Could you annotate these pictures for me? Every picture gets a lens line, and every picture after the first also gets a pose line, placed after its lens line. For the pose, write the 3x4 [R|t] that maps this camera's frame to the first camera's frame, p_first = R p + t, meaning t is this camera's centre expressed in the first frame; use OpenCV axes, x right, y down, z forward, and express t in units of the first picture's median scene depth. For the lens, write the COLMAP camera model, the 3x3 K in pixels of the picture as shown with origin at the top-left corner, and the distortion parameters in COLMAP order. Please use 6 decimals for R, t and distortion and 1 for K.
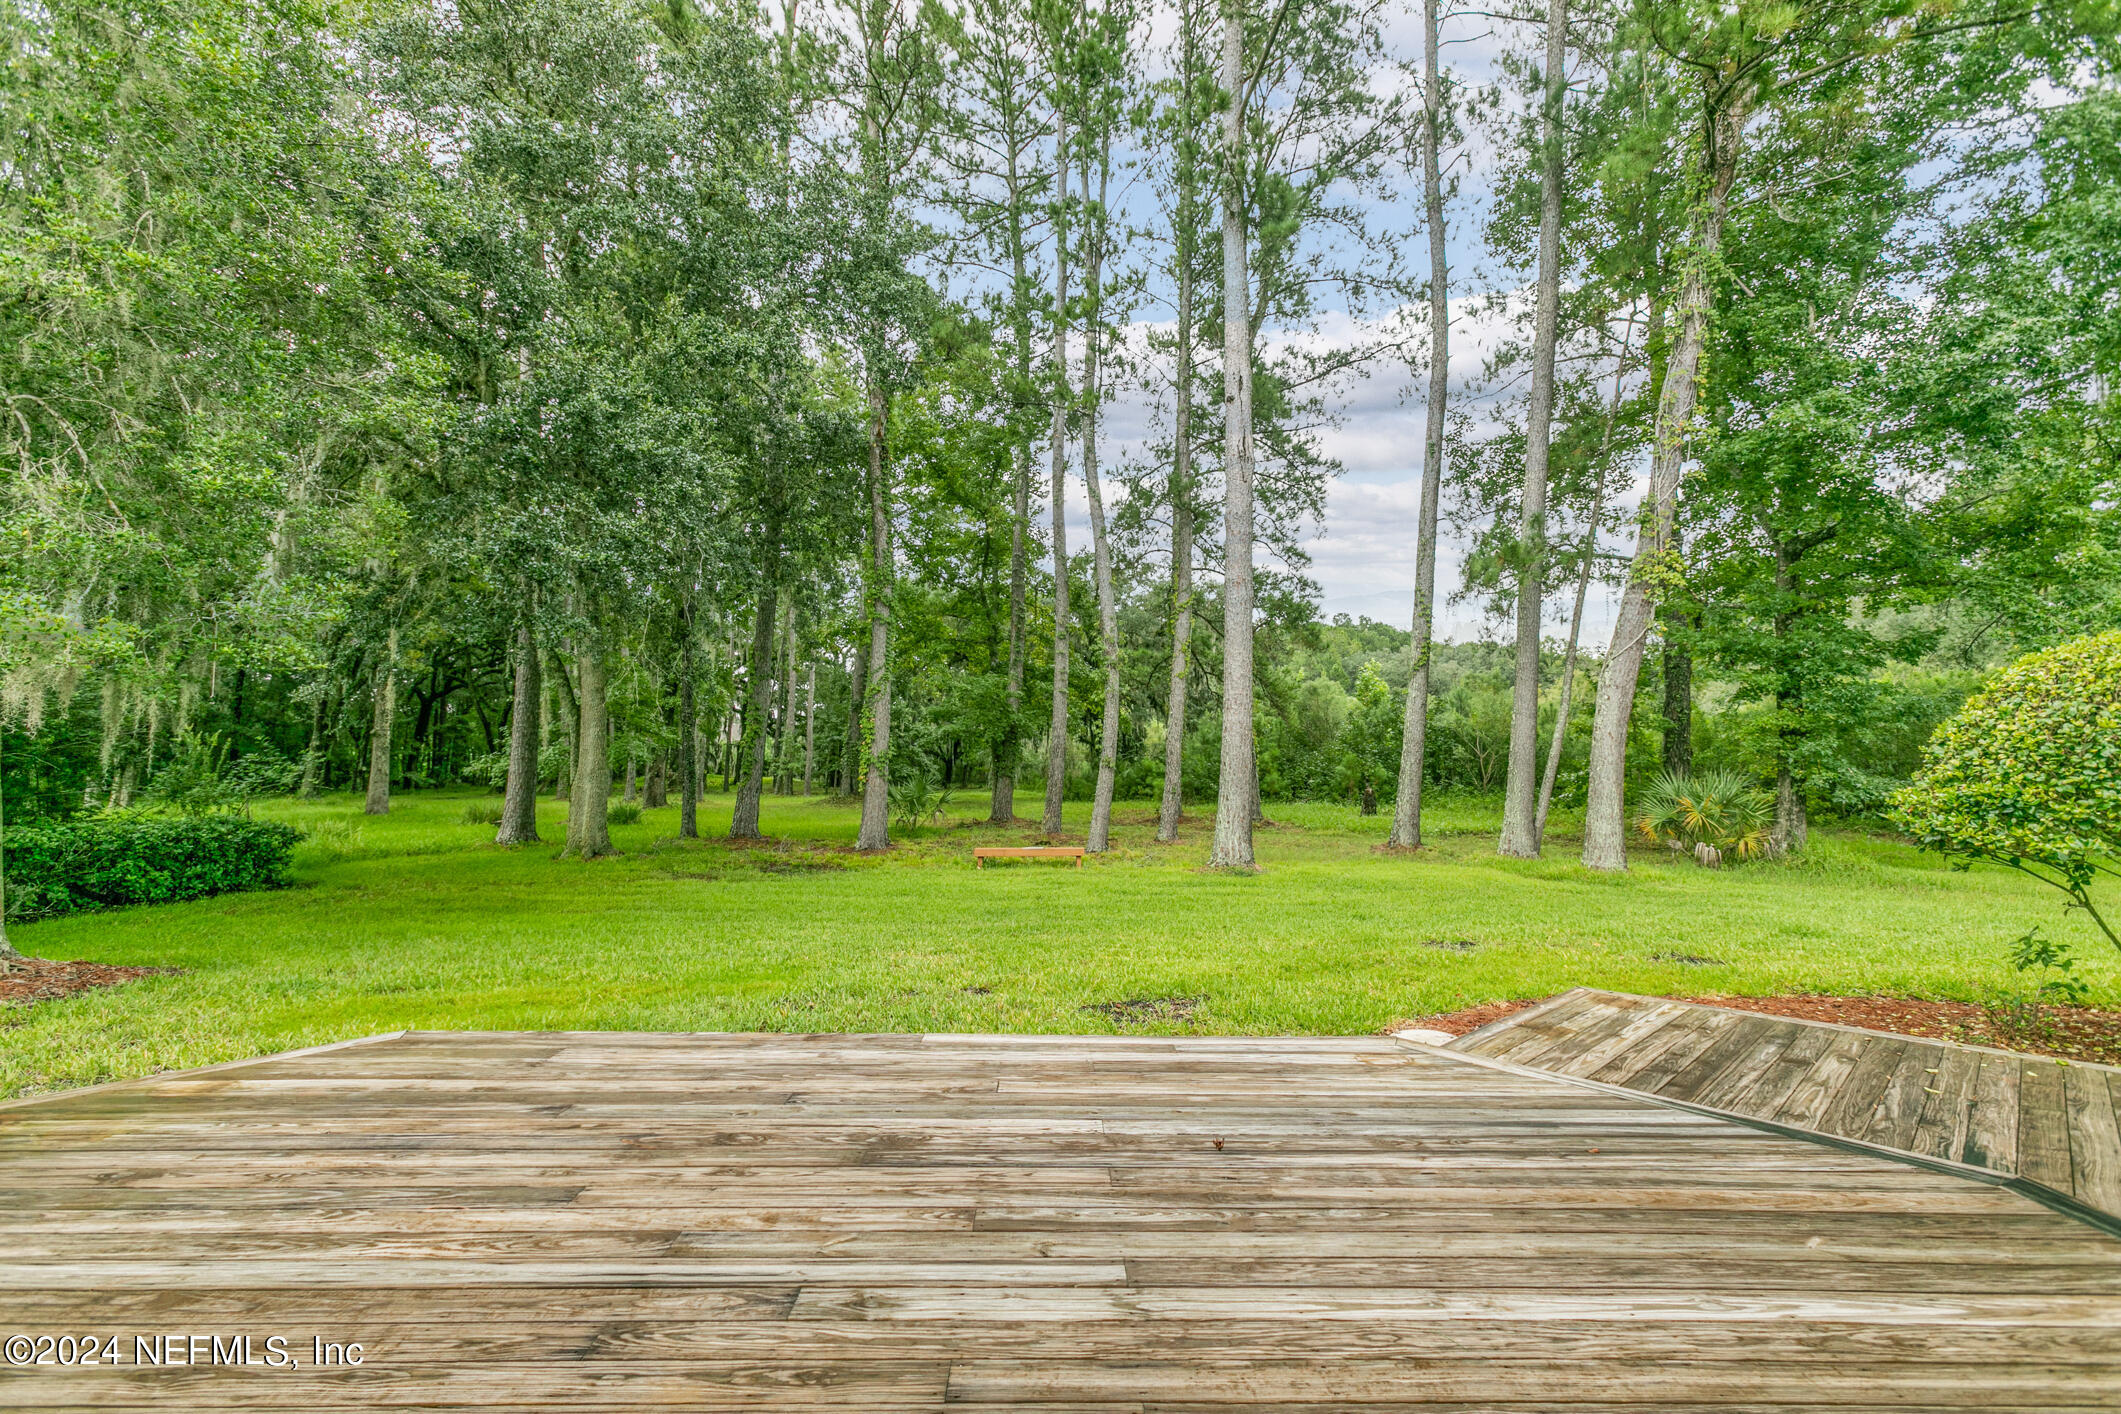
lens RADIAL K [[936.6, 0, 1060.5], [0, 936.6, 707.0], [0, 0, 1]] dist [-0.001880, -0.000104]
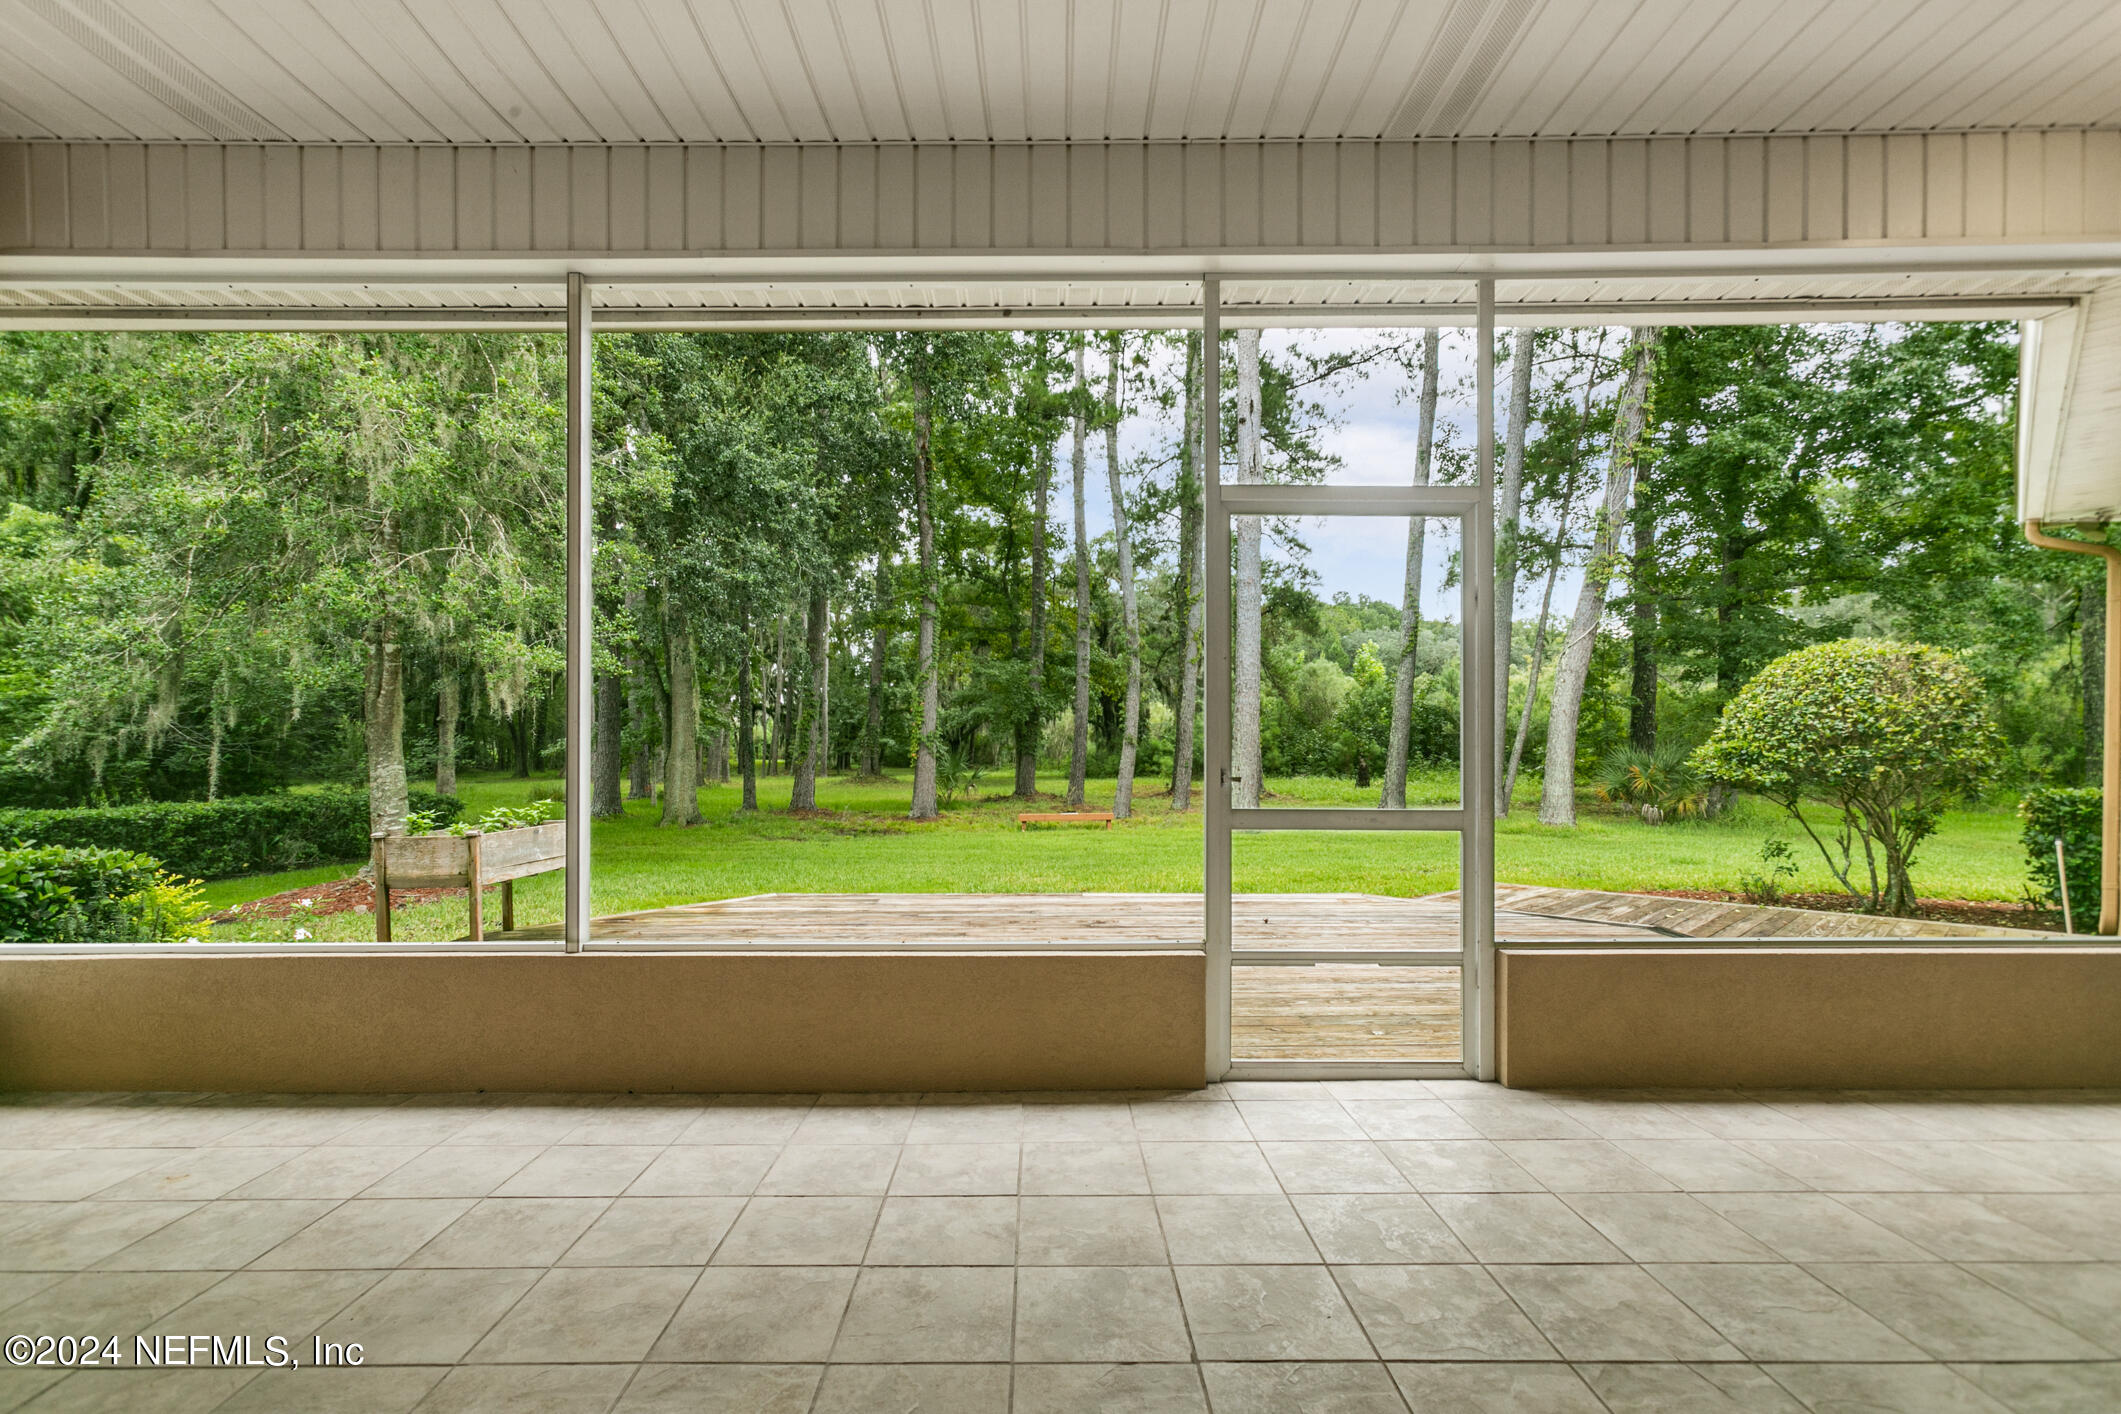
lens RADIAL K [[957.1, 0, 1050.4], [0, 957.1, 746.6], [0, 0, 1]] dist [0.001223, 0.000214]
pose [[0.999964, -0.007999, -0.002689, -0.035035], [0.008149, 0.998085, 0.061319, -0.003655], [0.002193, -0.061339, 0.998115, -0.125562]]
